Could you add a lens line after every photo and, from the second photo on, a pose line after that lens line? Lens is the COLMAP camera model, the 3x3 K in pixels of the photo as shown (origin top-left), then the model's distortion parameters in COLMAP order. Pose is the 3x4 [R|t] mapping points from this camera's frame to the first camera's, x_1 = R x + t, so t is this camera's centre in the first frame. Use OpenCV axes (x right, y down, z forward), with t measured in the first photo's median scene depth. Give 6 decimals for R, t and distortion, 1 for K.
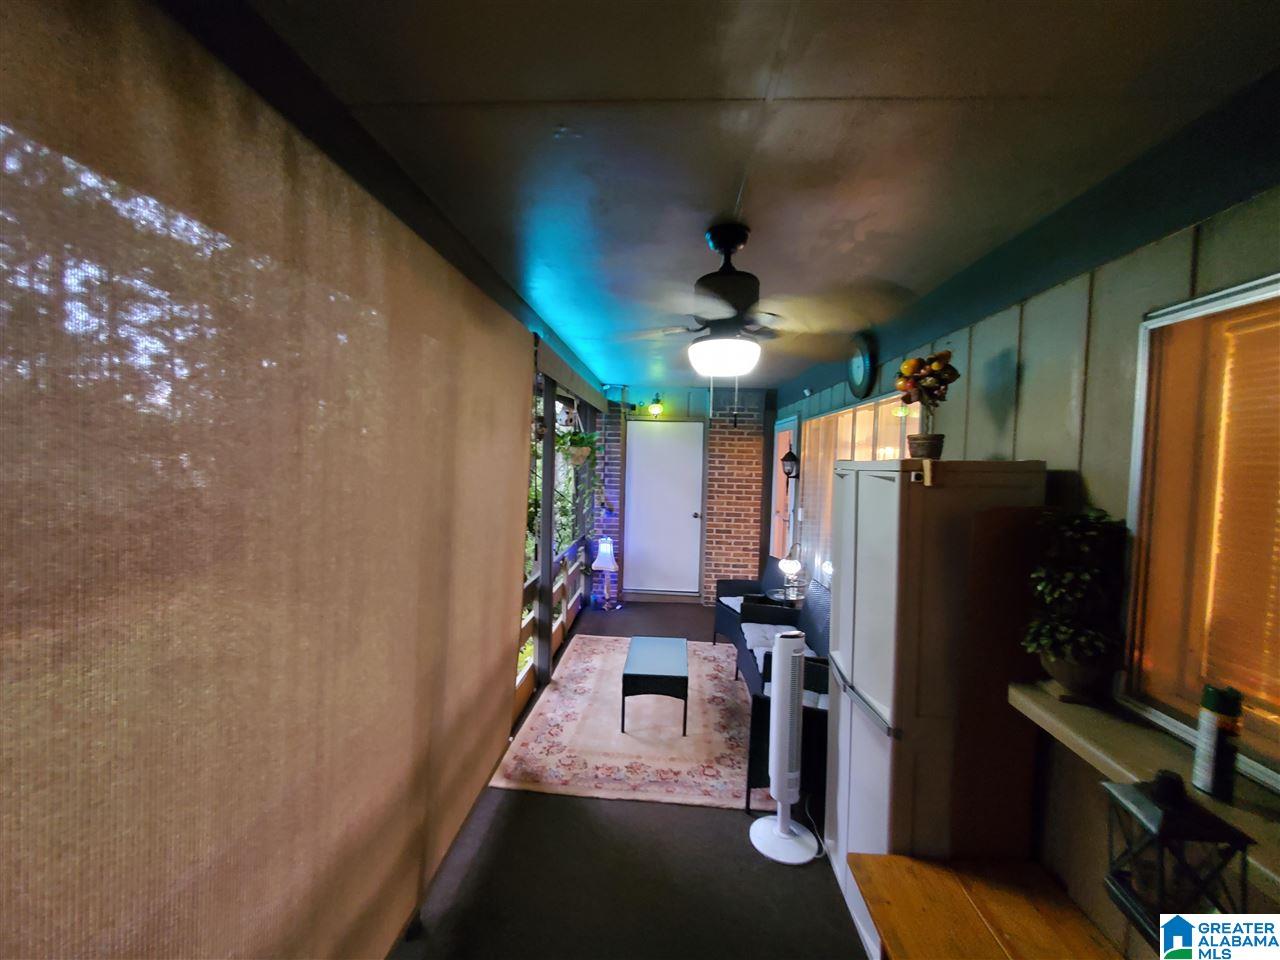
lens RADIAL K [[508.7, 0, 640.8], [0, 508.7, 480.2], [0, 0, 1]] dist [-0.006401, 0.000273]
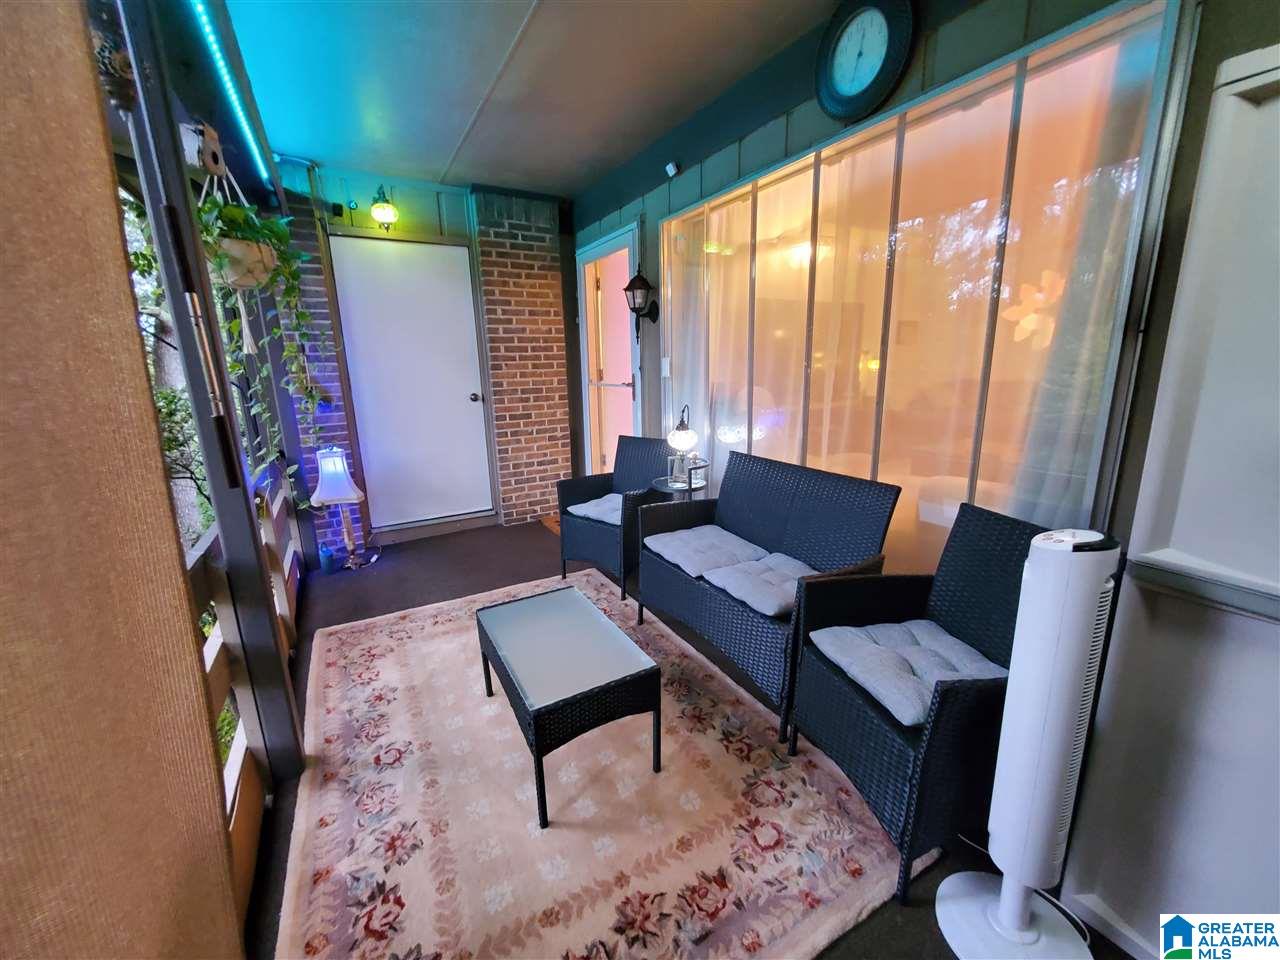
lens RADIAL K [[508.7, 0, 635.9], [0, 508.7, 478.3], [0, 0, 1]] dist [-0.006401, 0.000273]
pose [[0.835518, -0.167775, 0.523221, -0.082357], [0.072859, 0.977663, 0.197149, 0.058436], [-0.544610, -0.126600, 0.829079, 0.333601]]
